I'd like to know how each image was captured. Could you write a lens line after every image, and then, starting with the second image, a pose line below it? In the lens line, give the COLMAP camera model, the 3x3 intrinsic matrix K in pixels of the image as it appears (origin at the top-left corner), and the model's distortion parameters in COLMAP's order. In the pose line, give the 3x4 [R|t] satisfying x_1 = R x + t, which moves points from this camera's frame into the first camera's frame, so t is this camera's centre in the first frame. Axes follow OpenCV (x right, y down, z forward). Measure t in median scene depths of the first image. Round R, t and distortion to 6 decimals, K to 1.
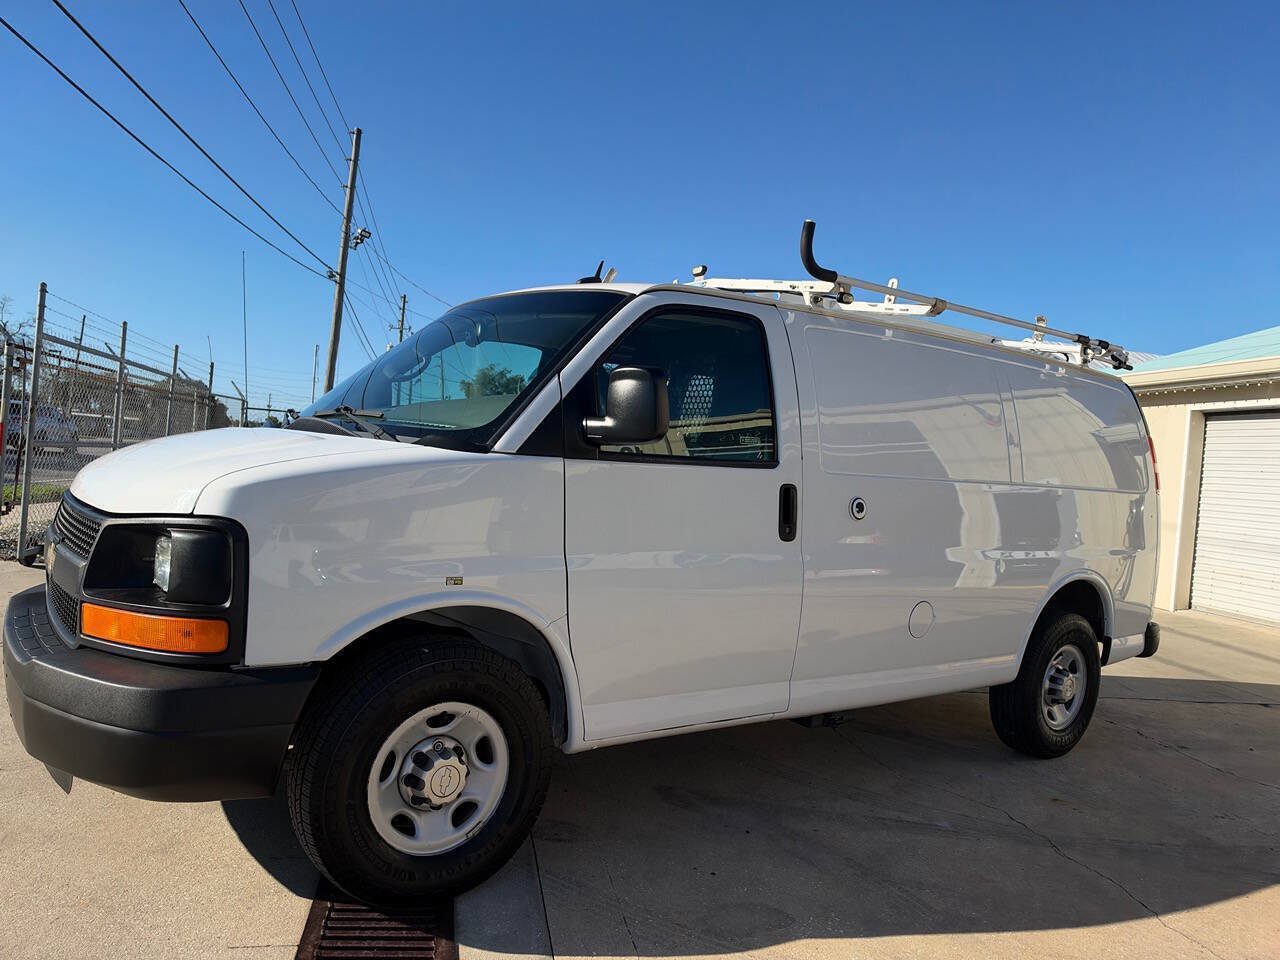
lens RADIAL K [[908.7, 0, 651.3], [0, 908.7, 471.2], [0, 0, 1]] dist [0.101965, -0.188025]
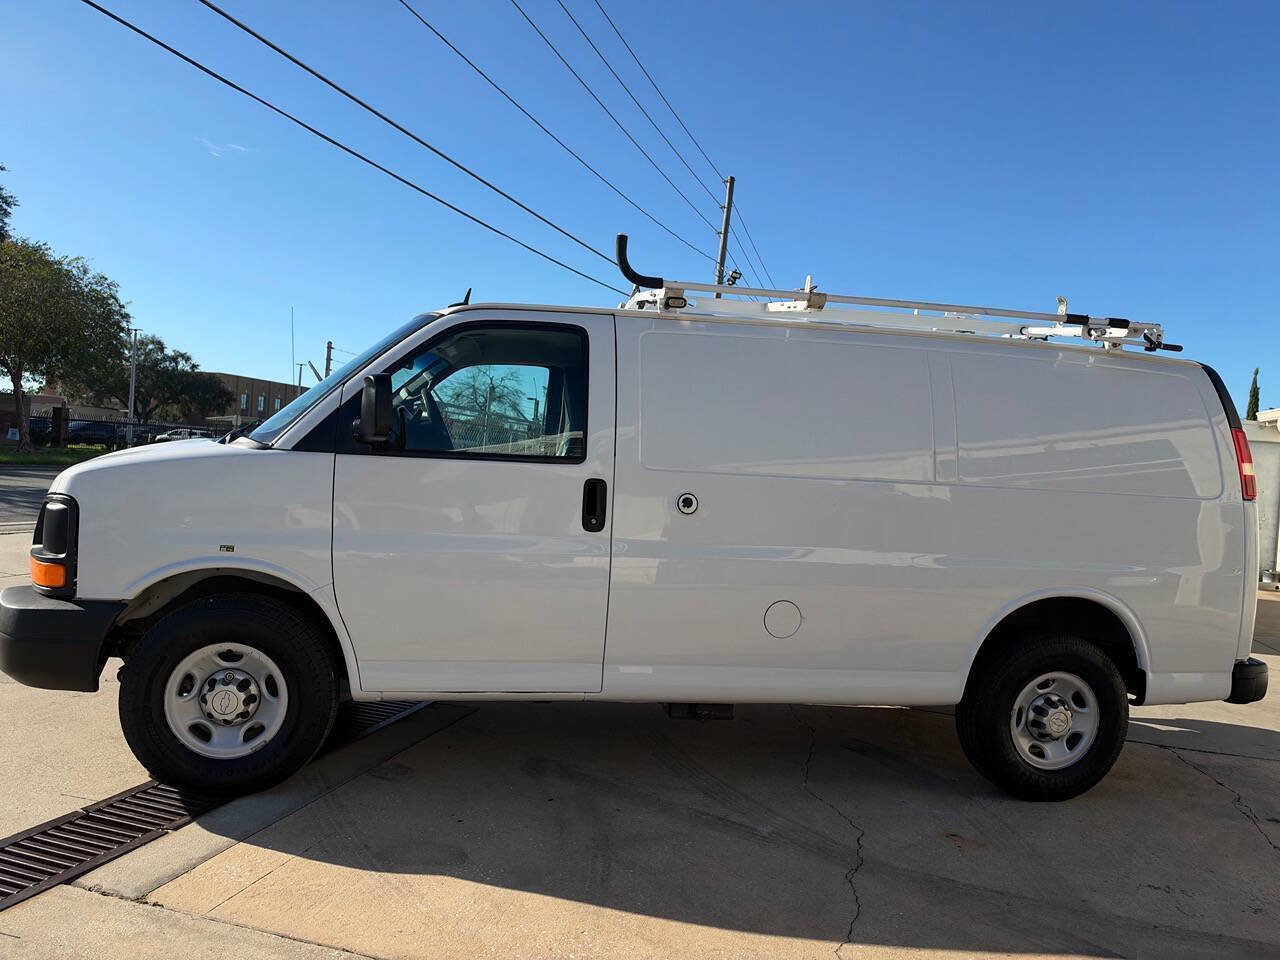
lens RADIAL K [[908.7, 0, 651.3], [0, 908.7, 471.2], [0, 0, 1]] dist [0.101965, -0.188025]
pose [[0.898505, -0.012012, -0.438799, 0.673469], [-0.001747, 0.999520, -0.030939, 0.038067], [0.438960, 0.028565, 0.898052, 0.067369]]
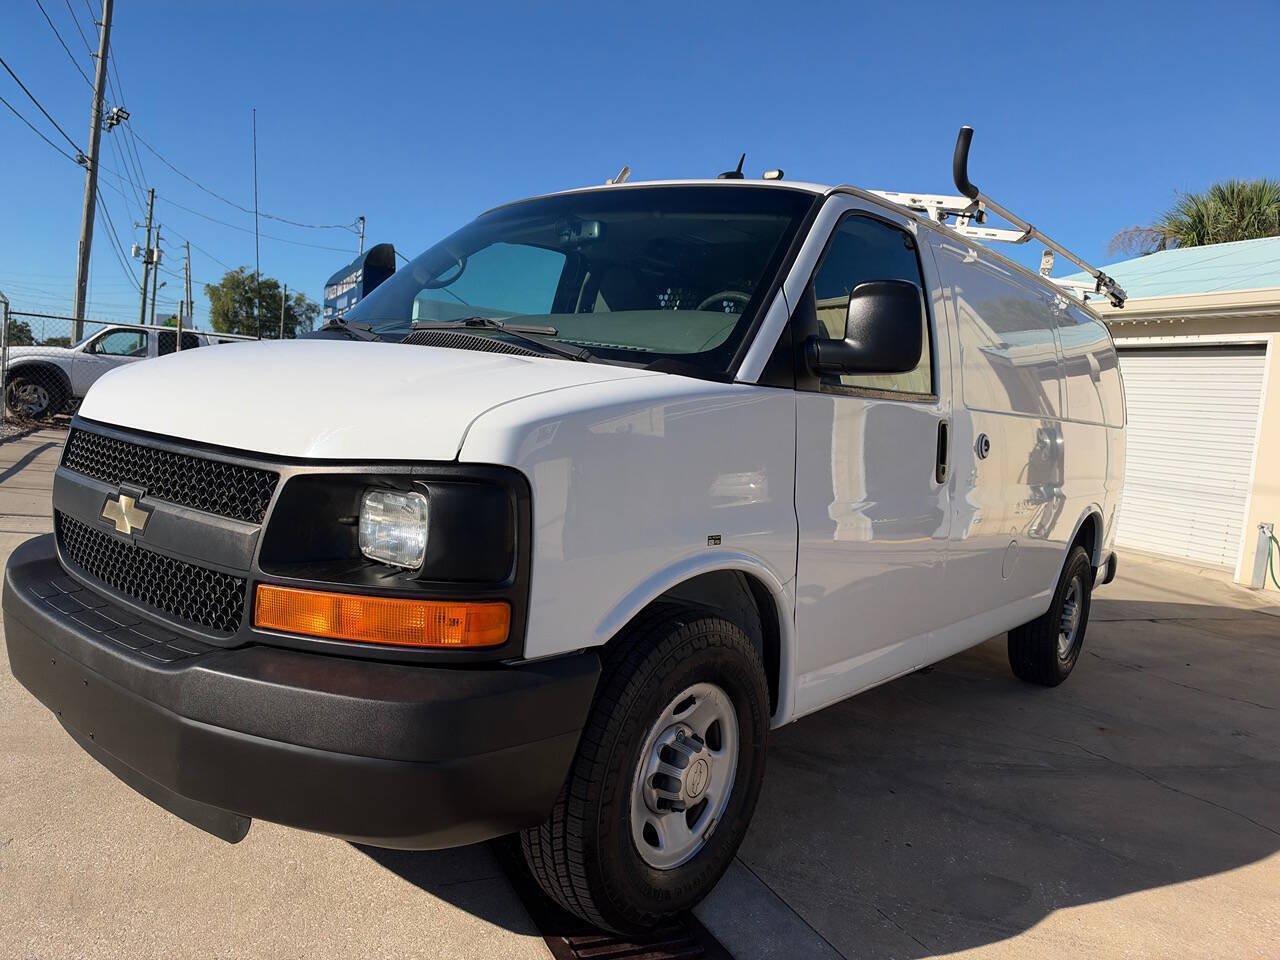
lens RADIAL K [[925.0, 0, 640.0], [0, 925.0, 480.0], [0, 0, 1]] dist [-0.006819, -0.004121]
pose [[0.974120, -0.004544, 0.225988, -0.348707], [-0.016219, 0.995816, 0.089935, -0.005292], [-0.225451, -0.091273, 0.969970, 0.166615]]
